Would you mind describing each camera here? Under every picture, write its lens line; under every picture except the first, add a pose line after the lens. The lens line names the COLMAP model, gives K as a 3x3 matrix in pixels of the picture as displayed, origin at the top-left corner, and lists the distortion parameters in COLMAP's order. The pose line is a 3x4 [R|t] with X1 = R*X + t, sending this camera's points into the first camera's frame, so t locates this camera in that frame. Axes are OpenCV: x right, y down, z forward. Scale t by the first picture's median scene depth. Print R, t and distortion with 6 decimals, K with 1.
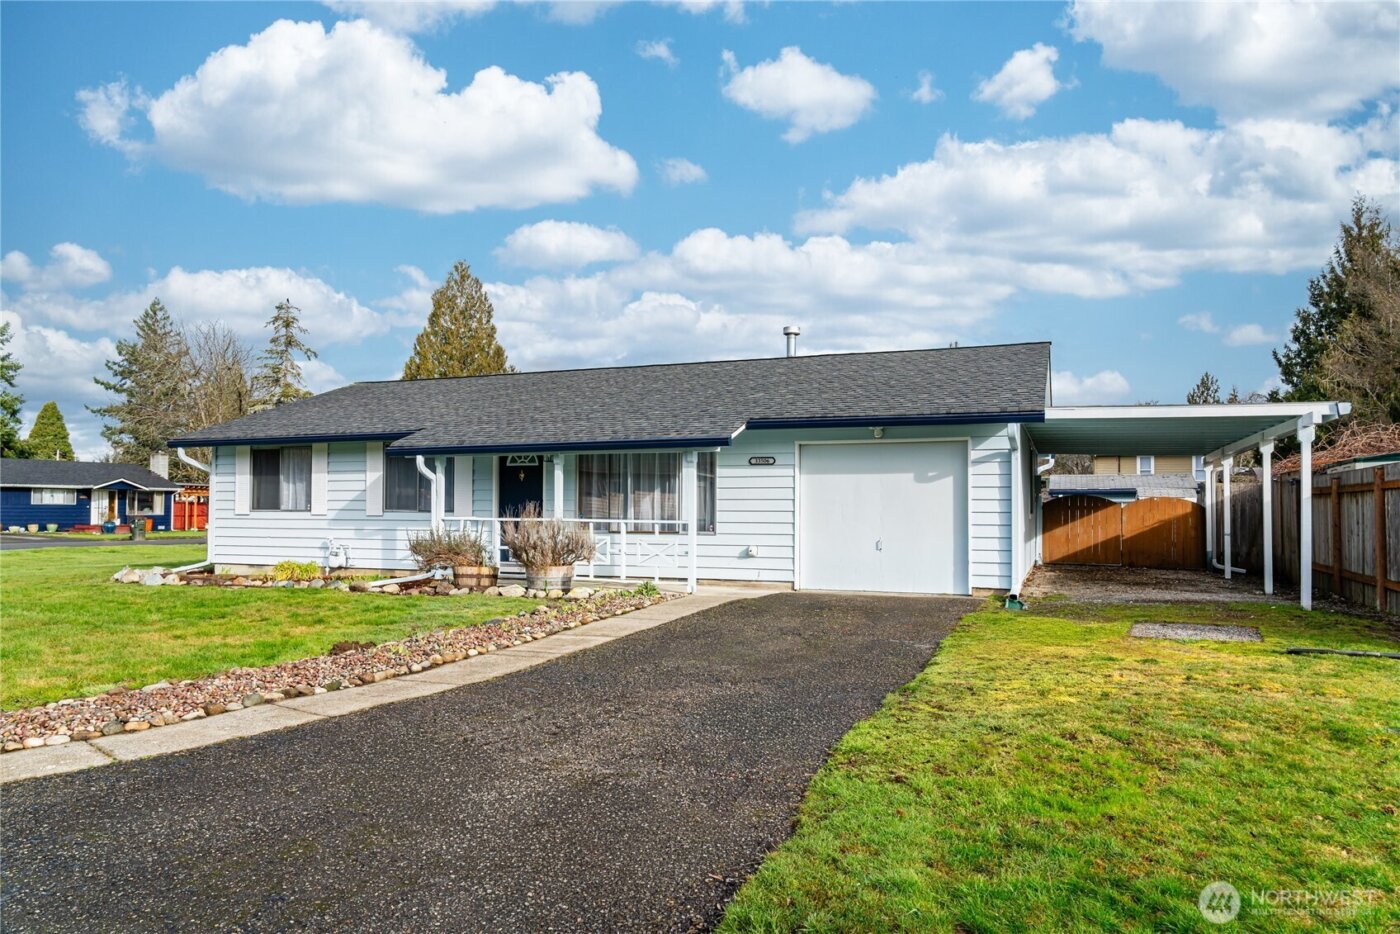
lens RADIAL K [[937.5, 0, 702.5], [0, 937.5, 476.8], [0, 0, 1]] dist [-0.018912, 0.002802]
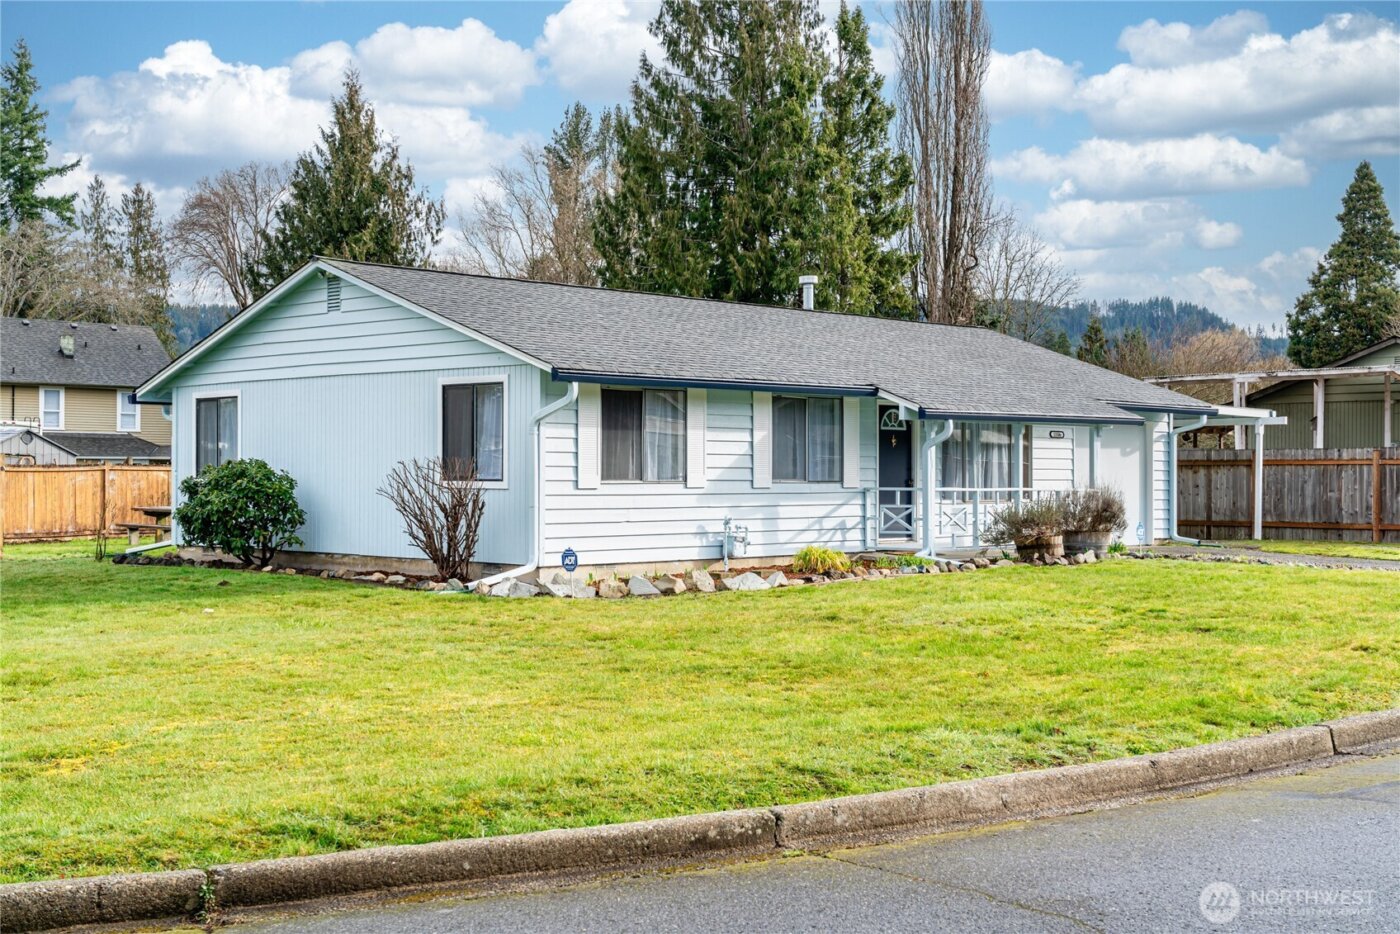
lens RADIAL K [[1742.5, 0, 700.0], [0, 1742.5, 467.0], [0, 0, 1]] dist [-0.009322, -0.010409]
pose [[0.399718, 0.002183, 0.916636, -1.943398], [-0.033406, 0.999368, 0.012187, 0.010363], [-0.916029, -0.035492, 0.399538, 0.552605]]
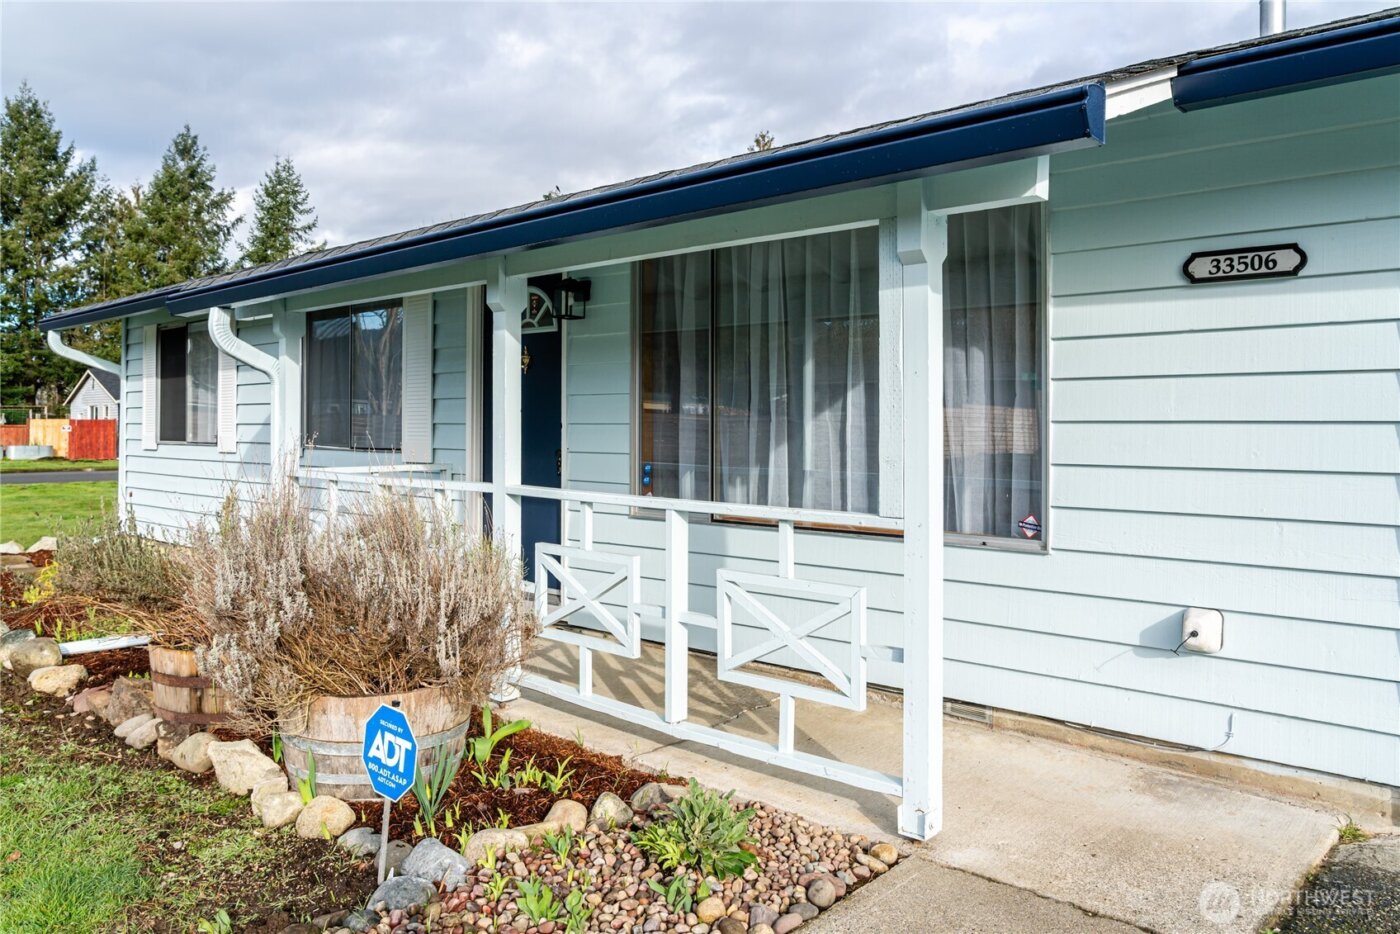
lens RADIAL K [[1011.7, 0, 698.5], [0, 1011.7, 416.6], [0, 0, 1]] dist [0.003503, -0.064187]
pose [[0.936686, -0.004024, -0.350148, 0.022231], [0.012496, 0.999681, 0.021942, 0.014745], [0.349948, -0.024928, 0.936437, 0.689691]]
